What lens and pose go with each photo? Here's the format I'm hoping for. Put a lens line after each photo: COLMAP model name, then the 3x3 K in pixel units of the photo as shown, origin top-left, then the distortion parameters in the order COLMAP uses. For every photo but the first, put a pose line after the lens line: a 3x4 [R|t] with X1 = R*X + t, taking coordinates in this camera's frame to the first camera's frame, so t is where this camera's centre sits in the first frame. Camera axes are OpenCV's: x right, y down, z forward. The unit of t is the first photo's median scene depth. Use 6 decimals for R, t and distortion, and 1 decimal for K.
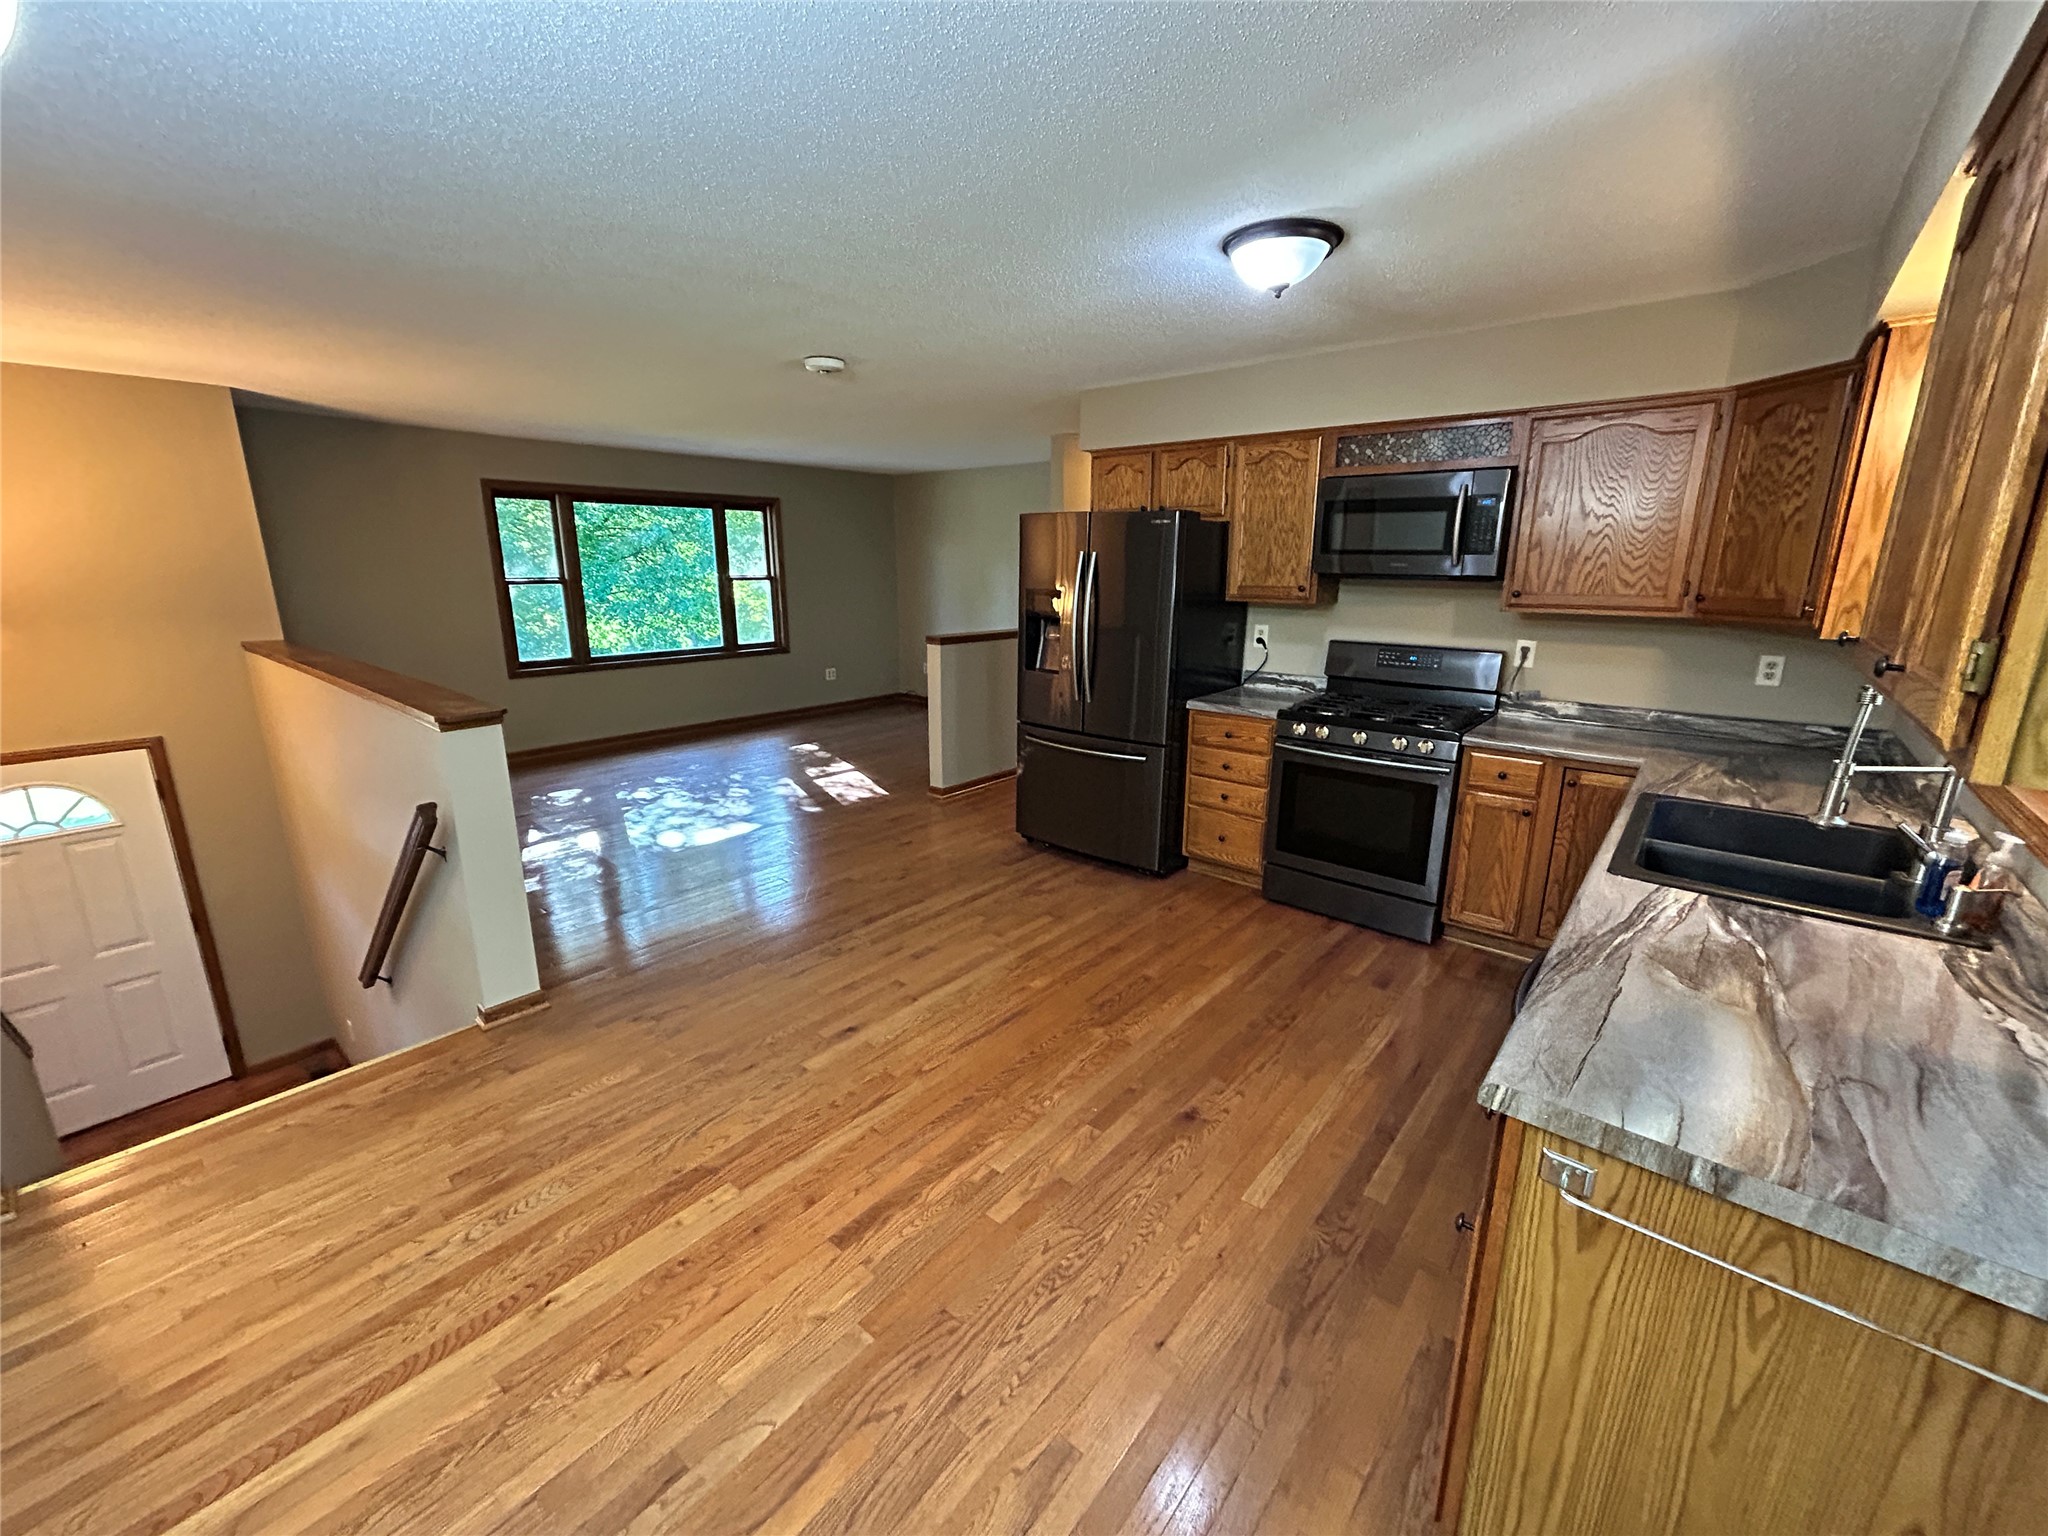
lens RADIAL K [[831.4, 0, 1020.5], [0, 831.4, 771.9], [0, 0, 1]] dist [-0.002574, 0.000051]
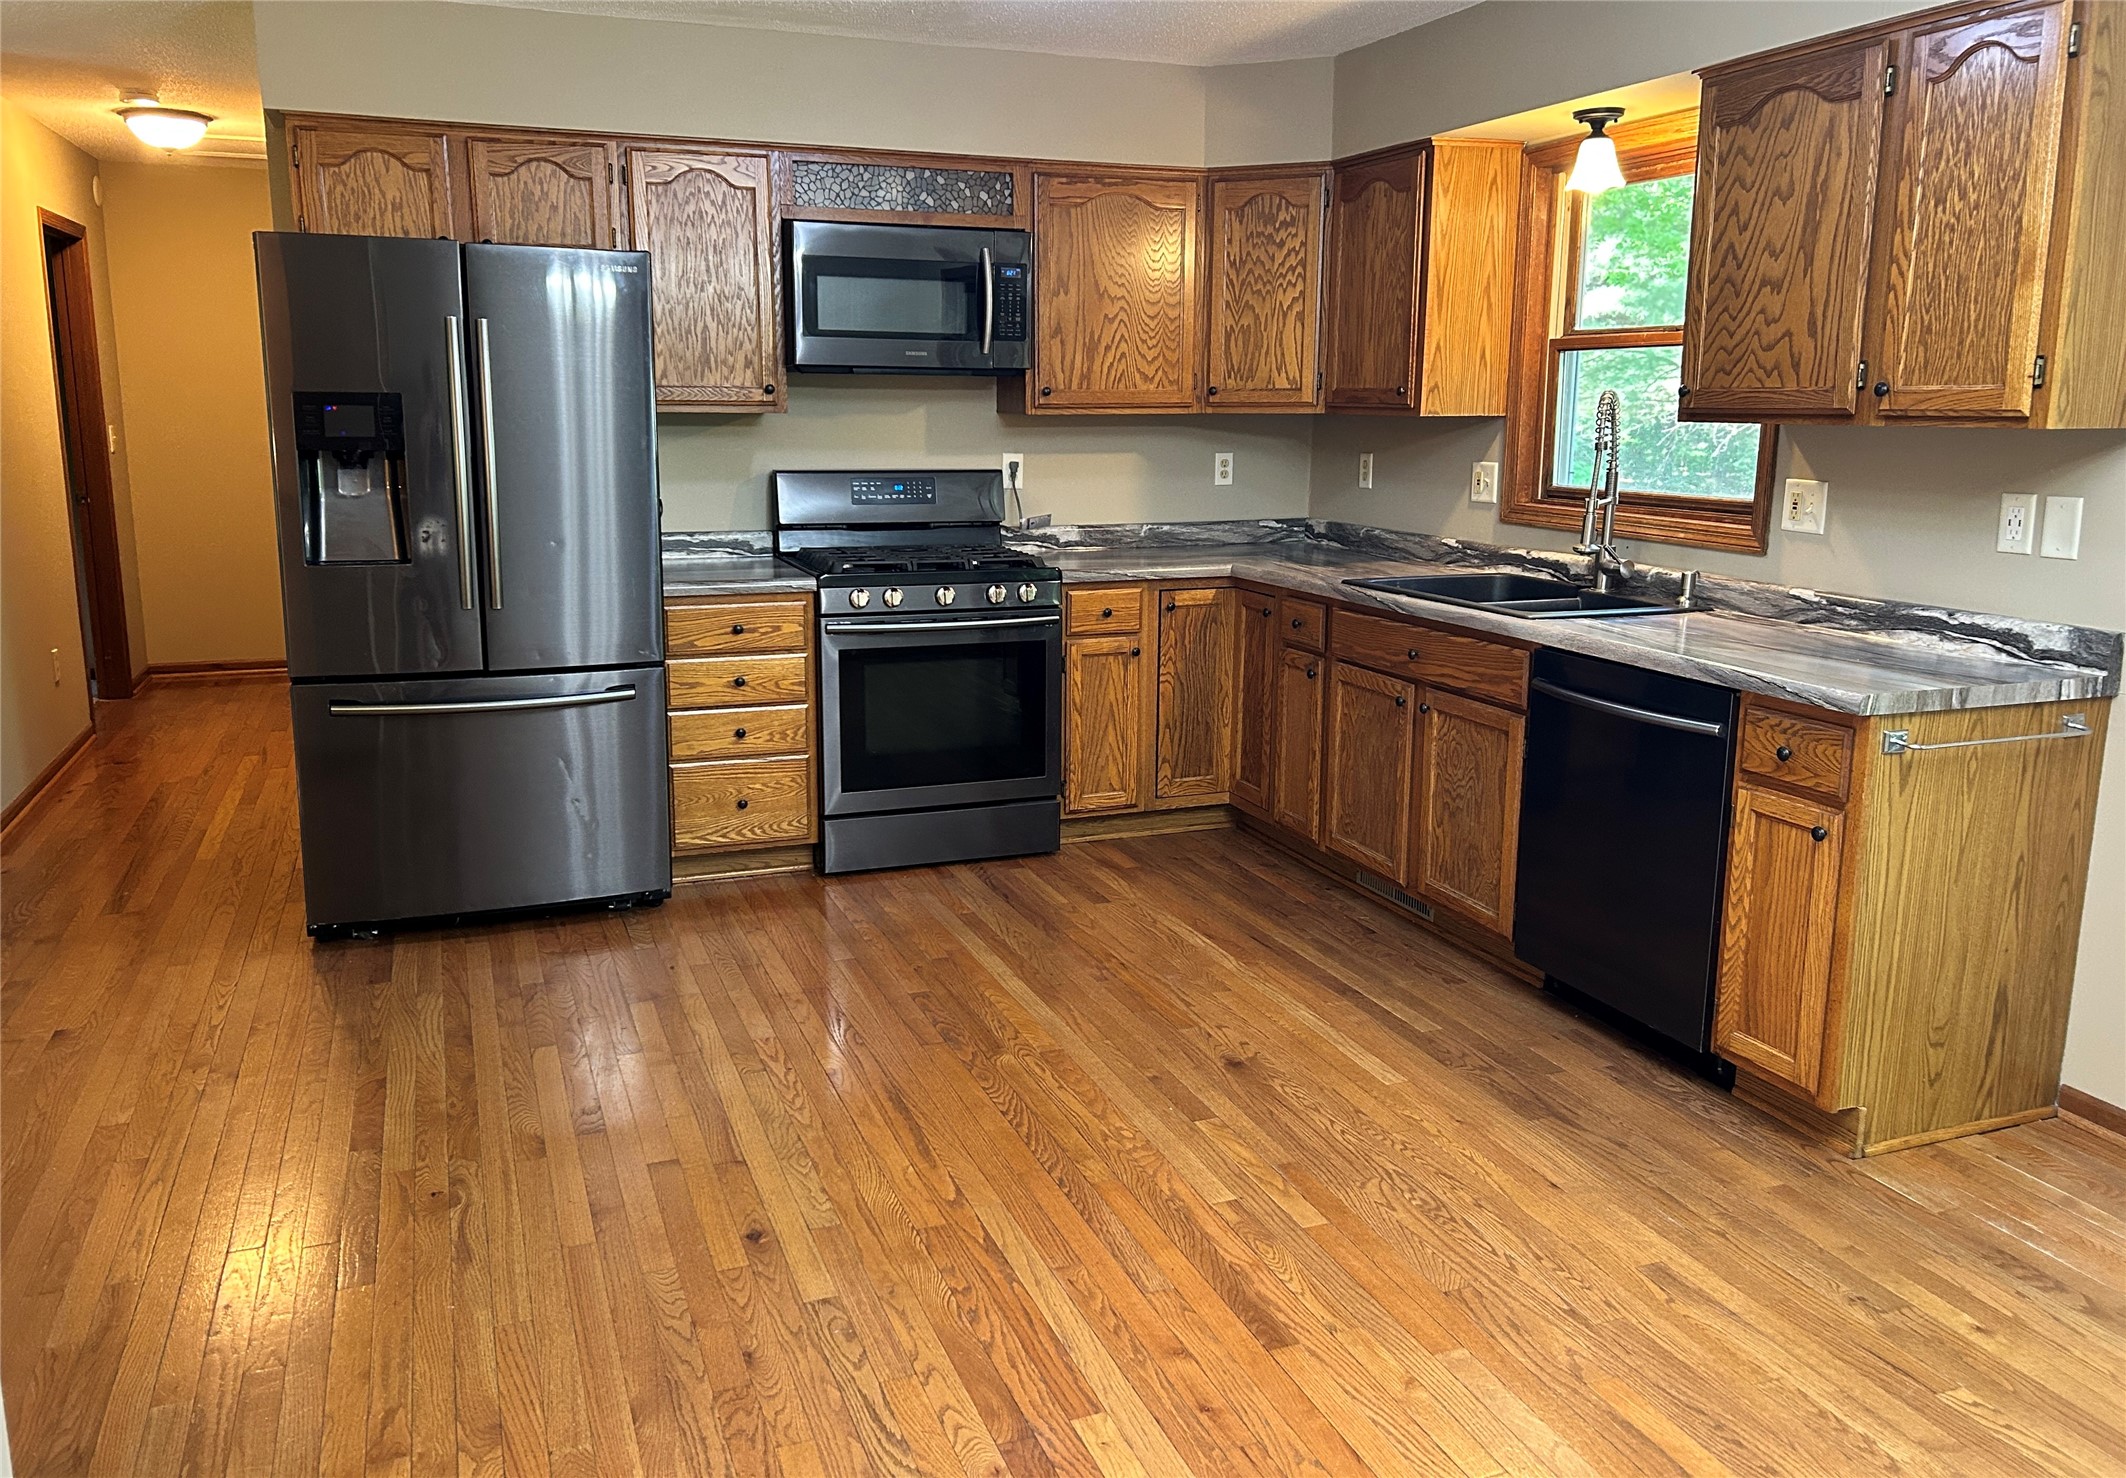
lens RADIAL K [[1606.4, 0, 1056.9], [0, 1606.4, 723.1], [0, 0, 1]] dist [0.036426, -0.026502]
pose [[0.473974, -0.177742, 0.862413, -0.841316], [0.214479, 0.973221, 0.082703, -0.032059], [-0.854018, 0.145771, 0.499403, 0.286269]]
